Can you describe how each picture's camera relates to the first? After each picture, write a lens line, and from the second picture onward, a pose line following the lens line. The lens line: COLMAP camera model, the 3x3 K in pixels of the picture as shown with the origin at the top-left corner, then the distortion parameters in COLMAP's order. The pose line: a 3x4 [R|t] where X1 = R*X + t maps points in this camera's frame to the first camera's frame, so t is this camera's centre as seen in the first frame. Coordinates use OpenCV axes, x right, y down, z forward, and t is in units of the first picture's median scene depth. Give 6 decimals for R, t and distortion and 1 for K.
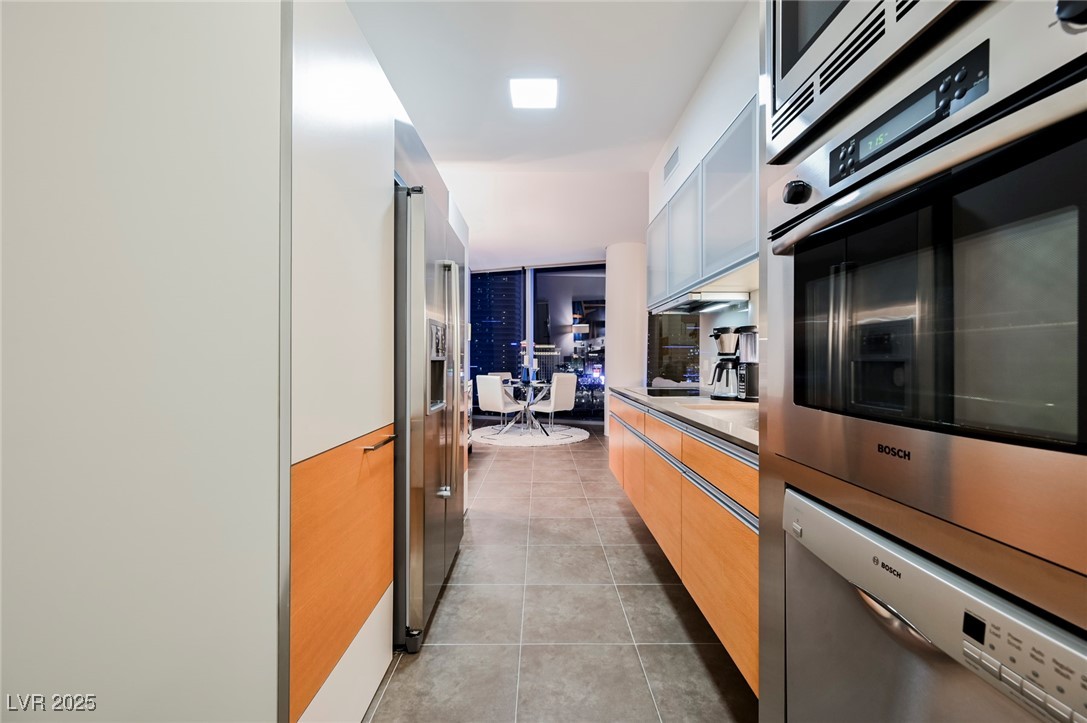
lens RADIAL K [[428.9, 0, 543.5], [0, 428.9, 361.5], [0, 0, 1]] dist [-0.000765, 0.000316]
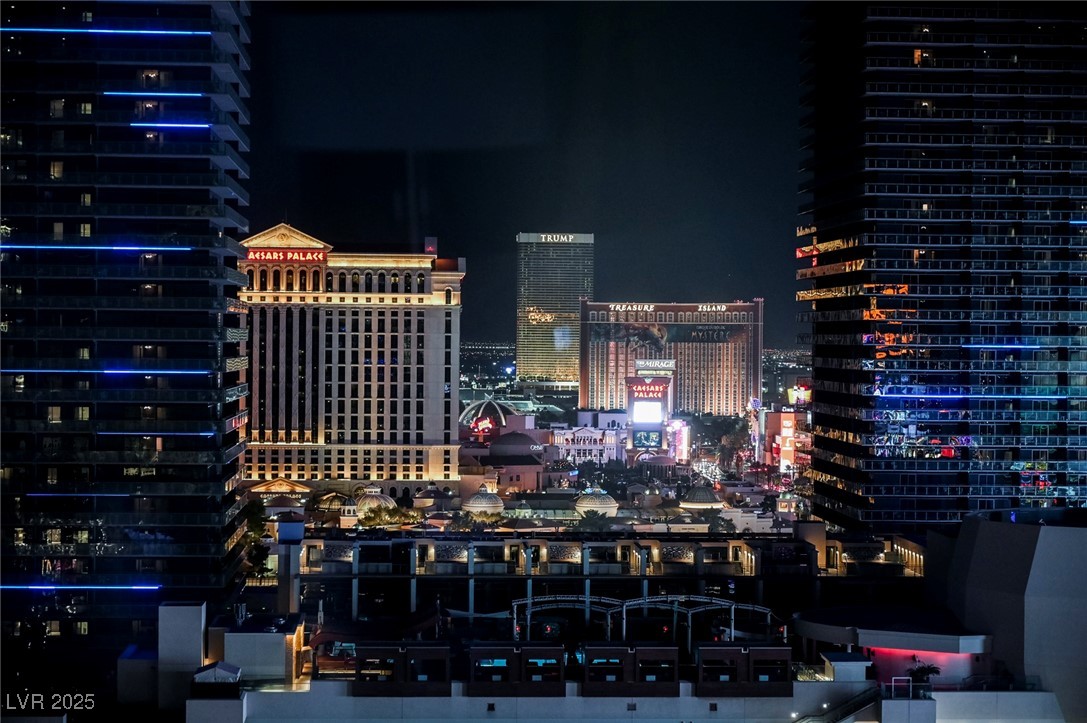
lens RADIAL K [[2238.6, 0, 527.3], [0, 2238.6, 361.7], [0, 0, 1]] dist [0.006012, 0.131493]
pose [[0.997600, 0.006144, 0.068972, 0.204285], [-0.006758, 0.999940, 0.008669, -0.084632], [-0.068914, -0.009114, 0.997581, 1.739812]]
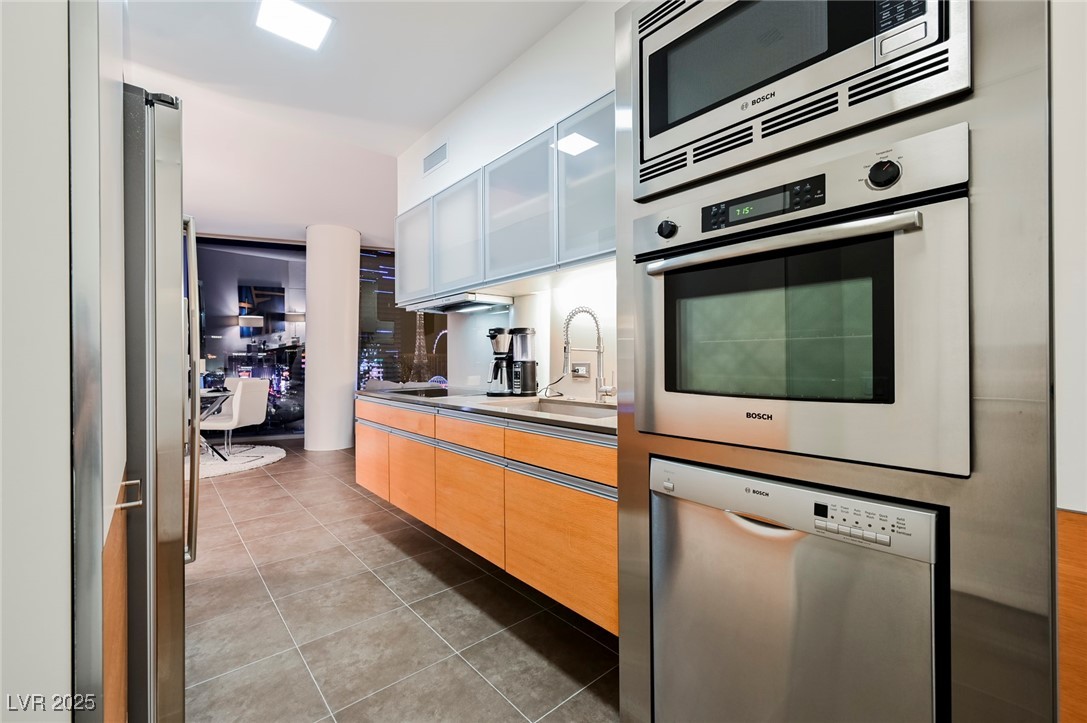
lens RADIAL K [[450.5, 0, 545.0], [0, 450.5, 361.0], [0, 0, 1]] dist [-0.001099, -0.000122]
pose [[0.756841, -0.007854, 0.653552, -0.135485], [0.008698, 0.999960, 0.001945, 0.000414], [-0.653541, 0.004212, 0.756879, 0.045733]]
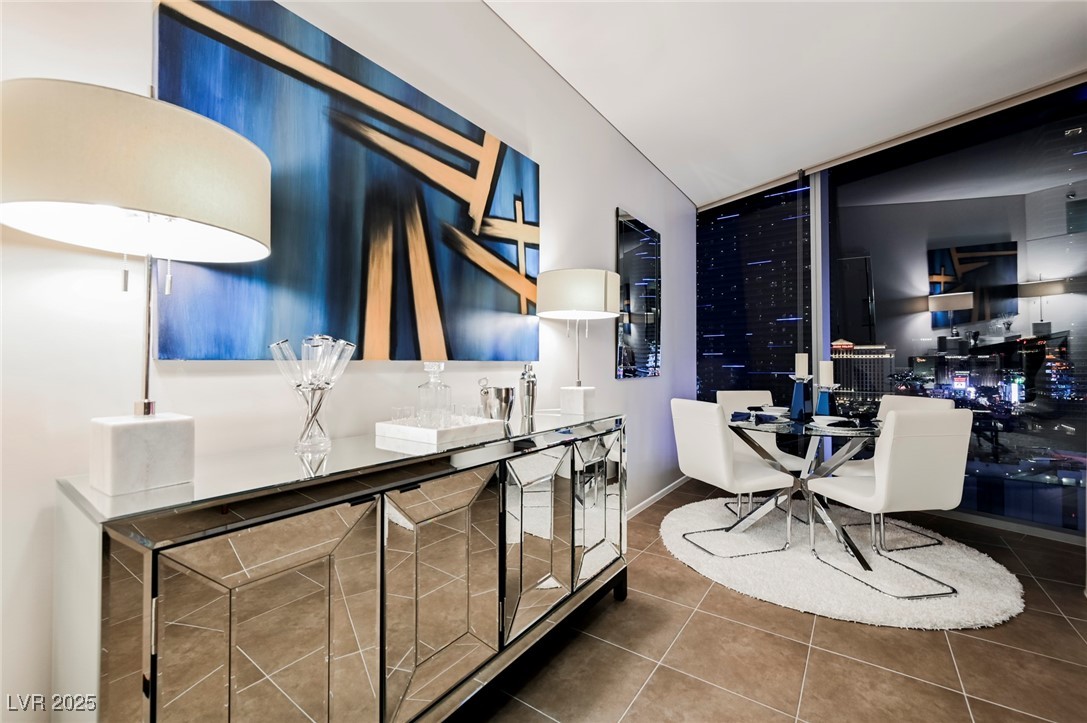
lens RADIAL K [[442.4, 0, 542.1], [0, 442.4, 361.4], [0, 0, 1]] dist [-0.000446, 0.000005]
pose [[0.806213, -0.009776, -0.591545, 0.020056], [0.001978, 0.999902, -0.013828, -0.001970], [0.591622, 0.009978, 0.806153, 0.873210]]
